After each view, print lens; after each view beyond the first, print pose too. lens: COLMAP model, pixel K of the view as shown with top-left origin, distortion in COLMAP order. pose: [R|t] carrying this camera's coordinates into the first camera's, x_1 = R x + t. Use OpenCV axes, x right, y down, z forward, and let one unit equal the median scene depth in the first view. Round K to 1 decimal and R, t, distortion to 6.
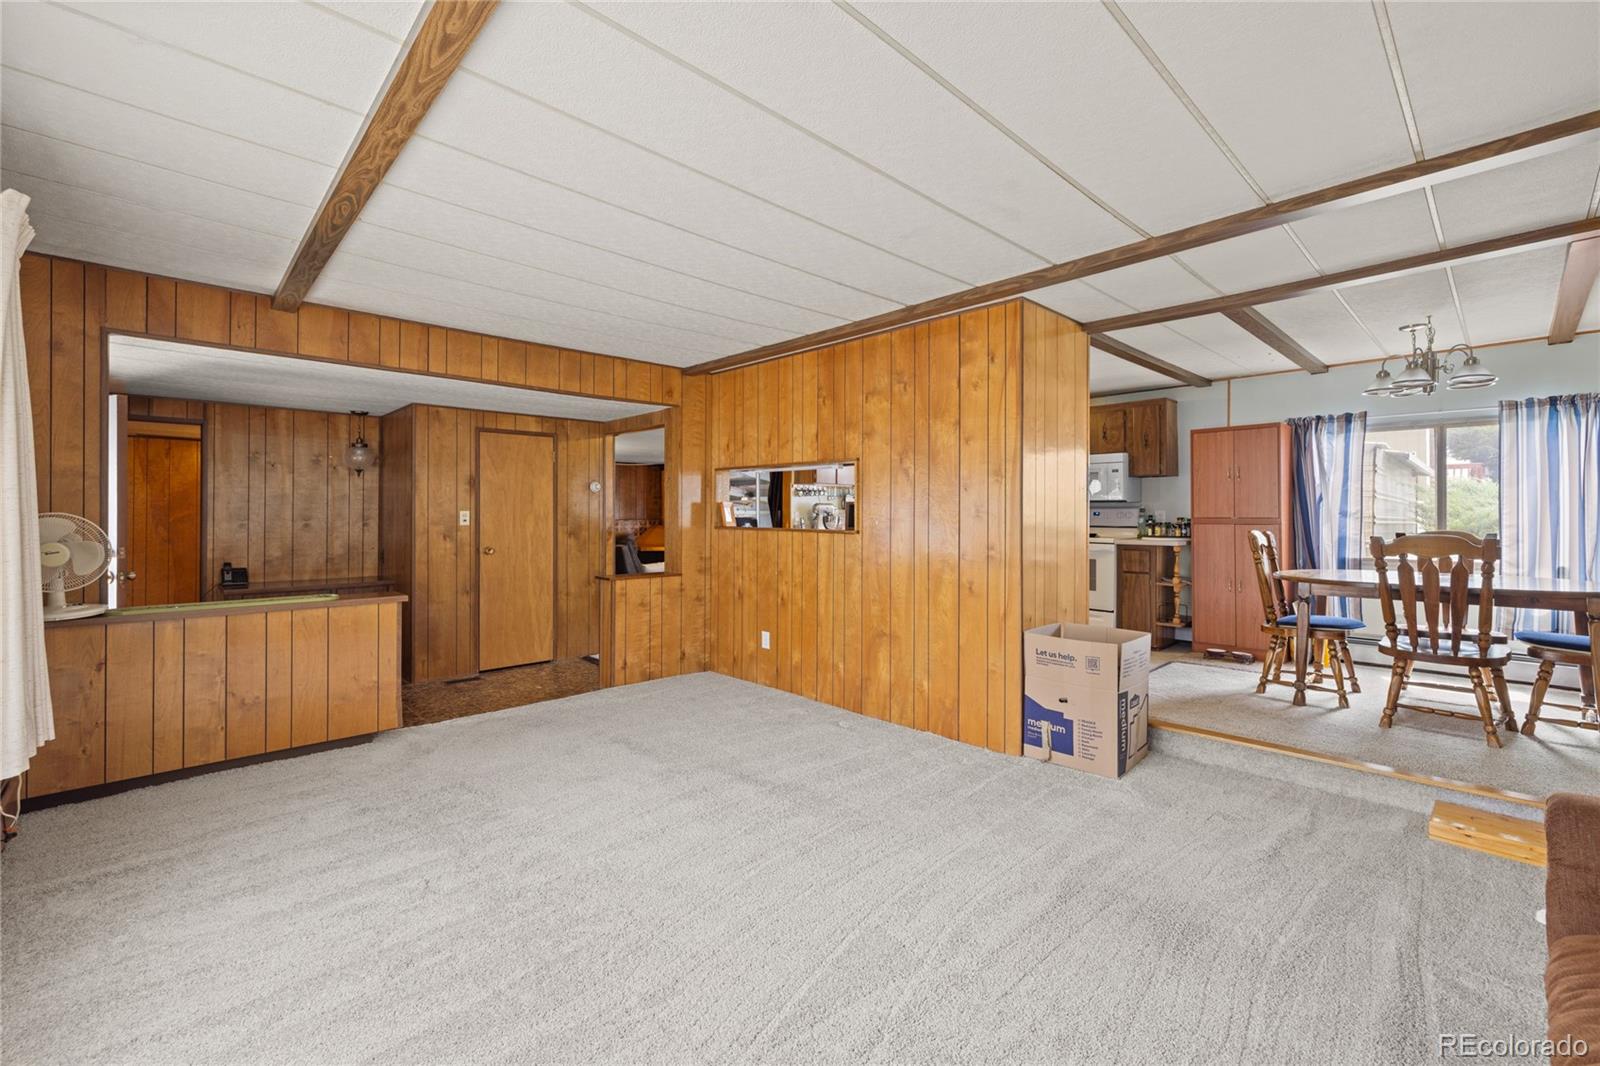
lens RADIAL K [[678.2, 0, 792.4], [0, 678.2, 514.5], [0, 0, 1]] dist [0.003832, -0.000762]
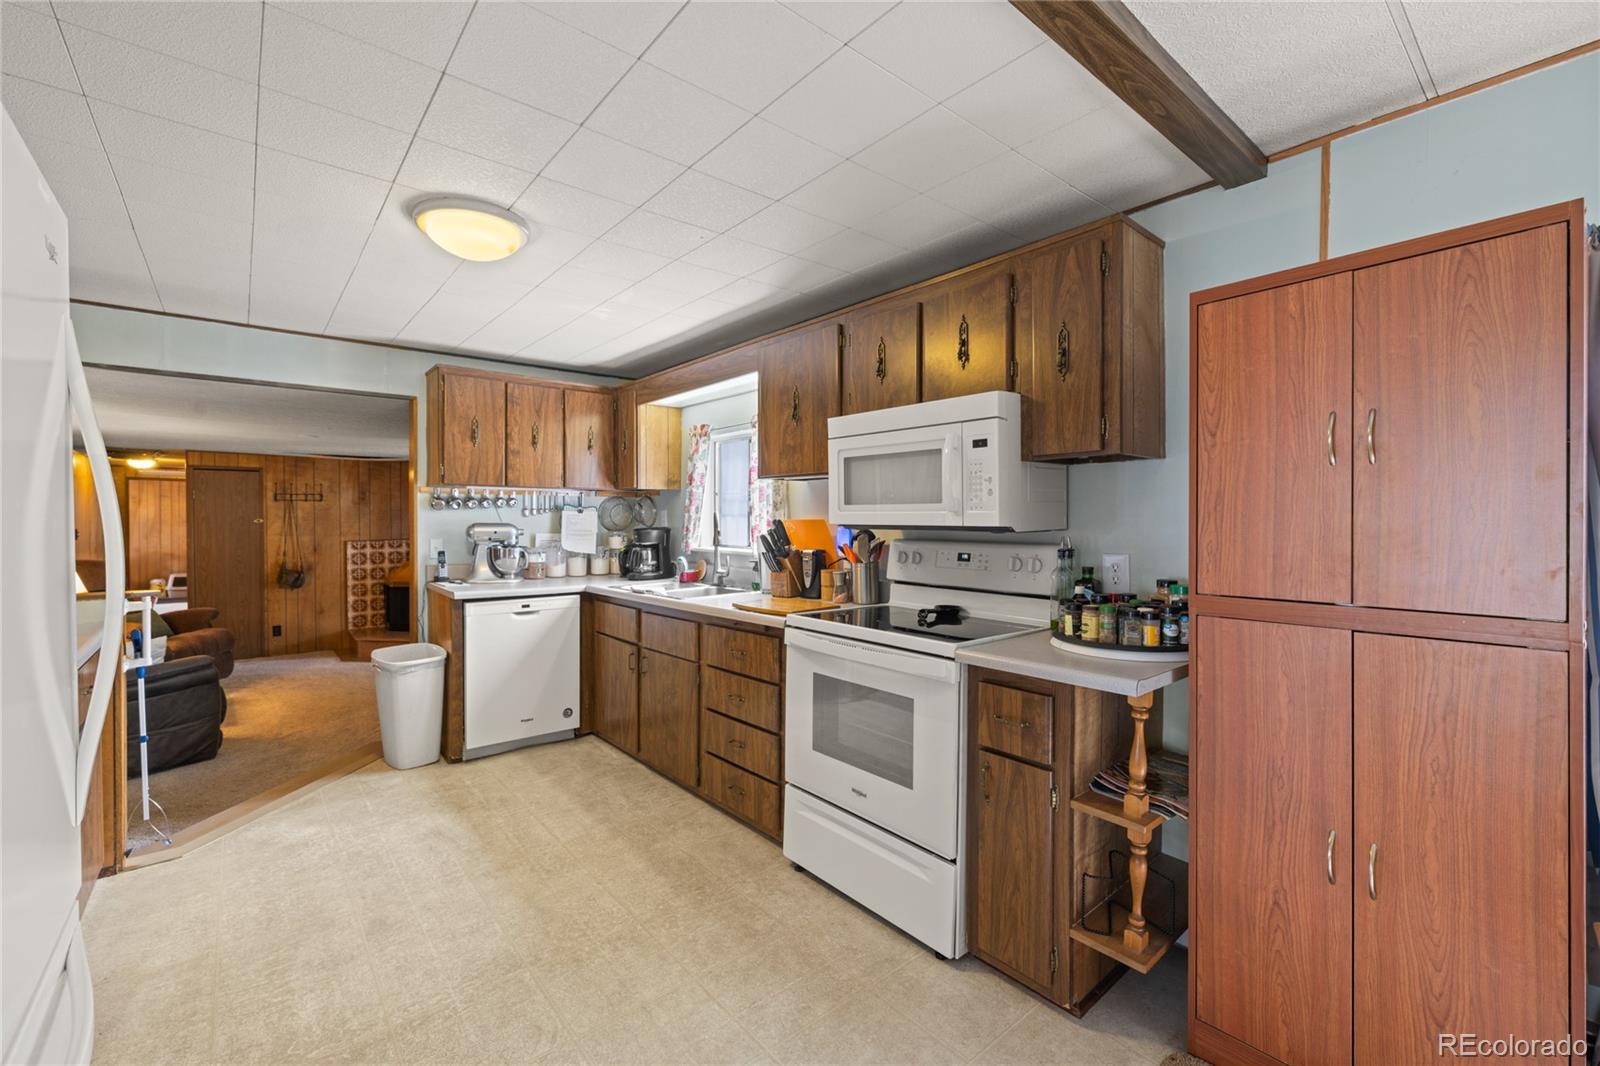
lens RADIAL K [[678.2, 0, 793.6], [0, 678.2, 528.4], [0, 0, 1]] dist [0.003832, -0.000762]
pose [[0.998237, 0.001015, -0.059350, 0.445820], [-0.000254, 0.999918, 0.012822, -0.027436], [0.059358, -0.012784, 0.998155, 0.716323]]
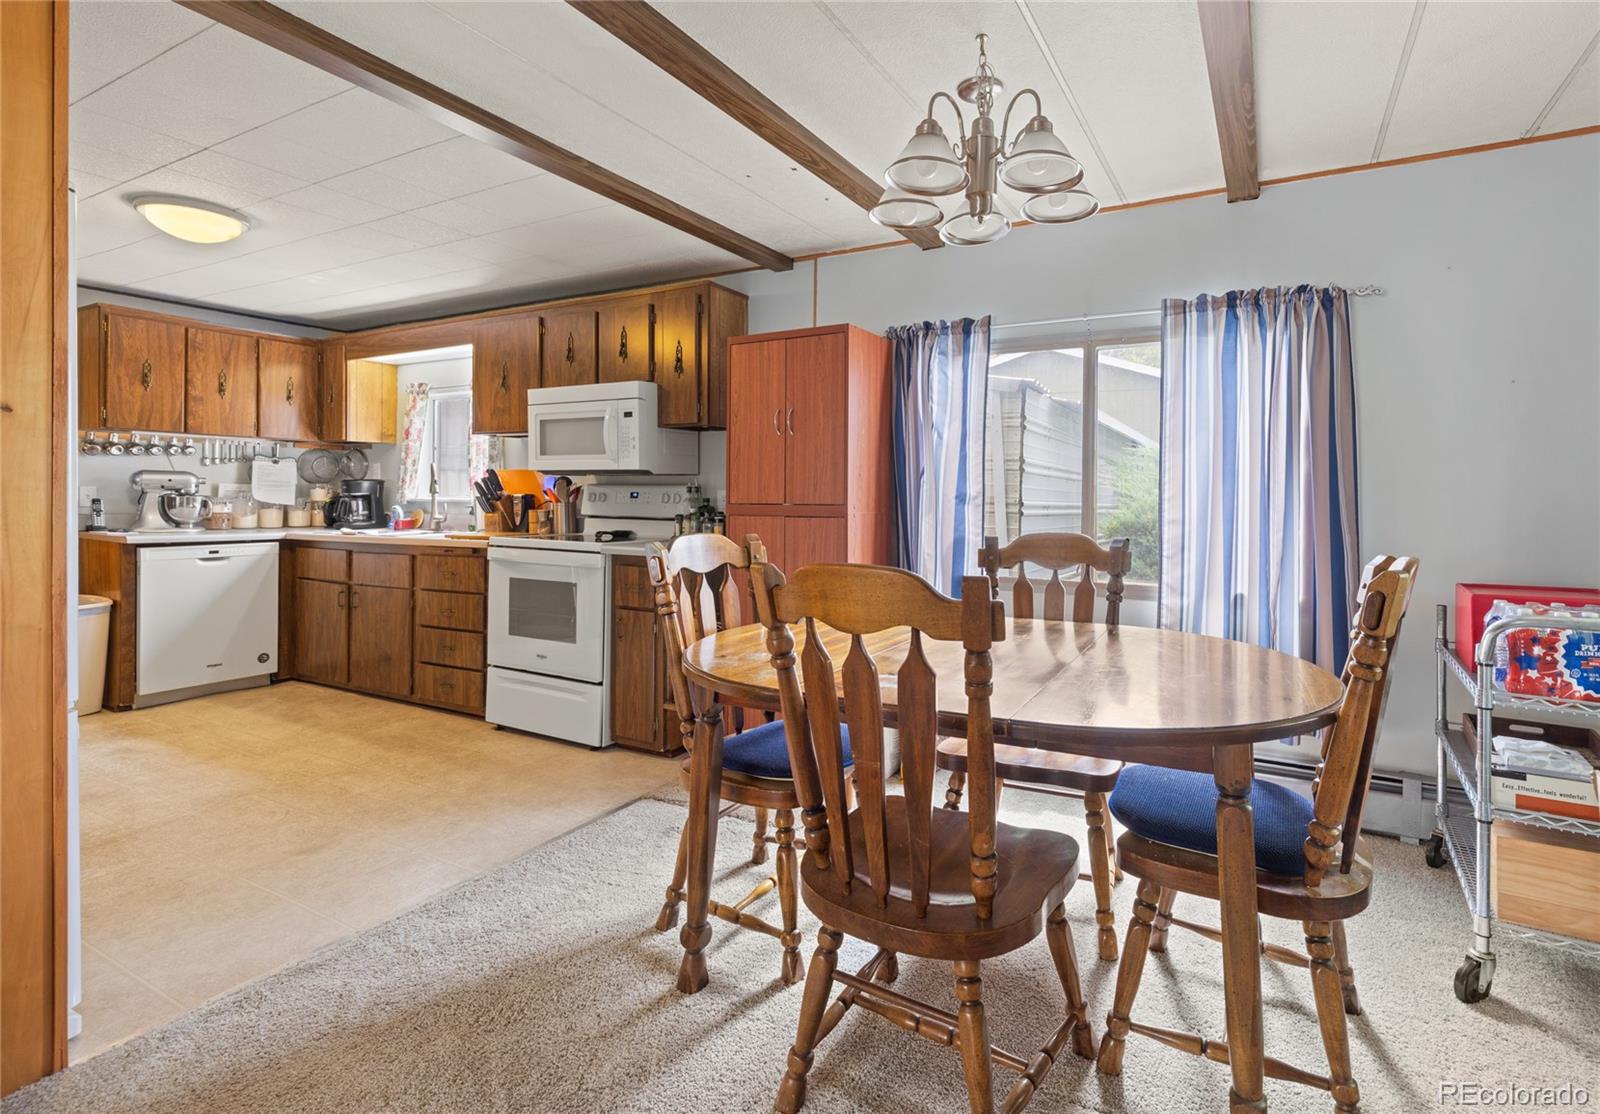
lens RADIAL K [[767.3, 0, 896.1], [0, 767.3, 501.6], [0, 0, 1]] dist [0.004907, -0.000352]
pose [[0.939423, 0.004971, 0.342723, 0.520406], [-0.007647, 0.999950, 0.006455, -0.001660], [-0.342674, -0.008685, 0.939414, 0.403890]]
